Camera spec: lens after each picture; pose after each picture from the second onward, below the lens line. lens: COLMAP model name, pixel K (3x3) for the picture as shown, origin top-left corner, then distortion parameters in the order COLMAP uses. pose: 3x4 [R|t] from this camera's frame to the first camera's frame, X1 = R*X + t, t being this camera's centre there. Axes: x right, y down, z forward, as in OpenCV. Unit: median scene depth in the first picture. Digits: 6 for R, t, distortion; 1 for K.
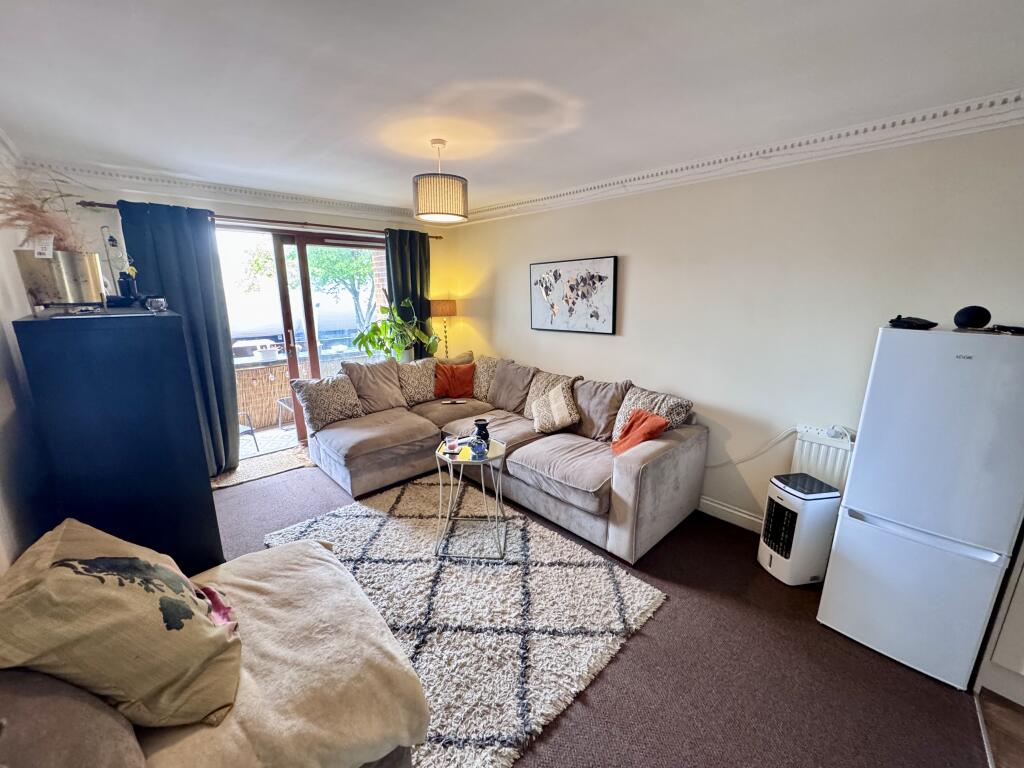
lens RADIAL K [[403.8, 0, 507.8], [0, 403.8, 382.6], [0, 0, 1]] dist [-0.003565, -0.000015]
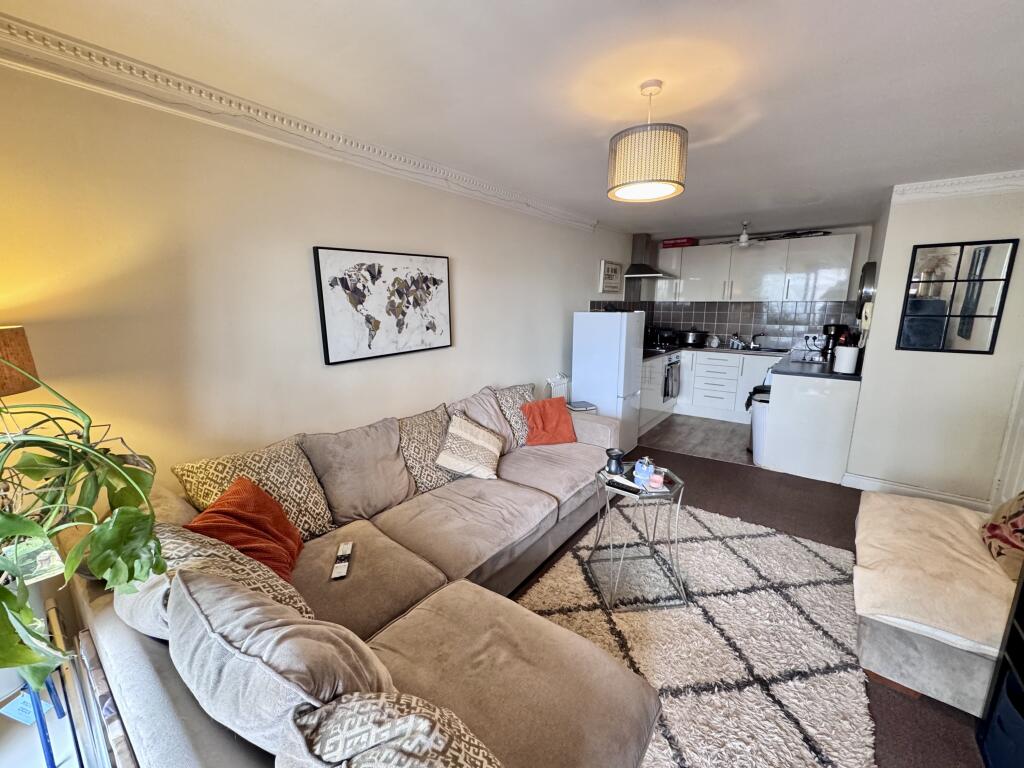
lens RADIAL K [[403.8, 0, 513.5], [0, 403.8, 382.0], [0, 0, 1]] dist [-0.003565, -0.000015]
pose [[-0.160861, -0.193430, 0.967837, -0.630100], [0.226691, 0.947151, 0.226973, -0.213995], [-0.960591, 0.255912, -0.108511, 0.984347]]
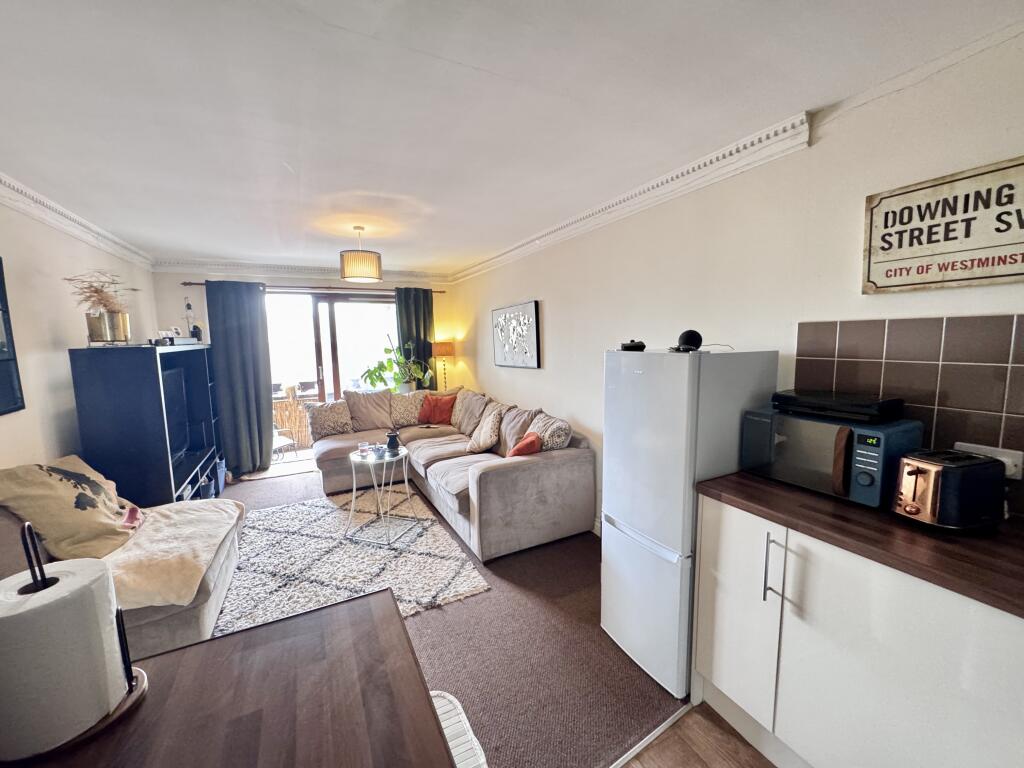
lens RADIAL K [[403.8, 0, 511.6], [0, 403.8, 383.0], [0, 0, 1]] dist [-0.003565, -0.000015]
pose [[0.962071, 0.010091, -0.272611, 0.497657], [-0.041843, 0.992949, -0.110912, 0.050370], [0.269570, 0.118112, 0.955710, -0.094086]]
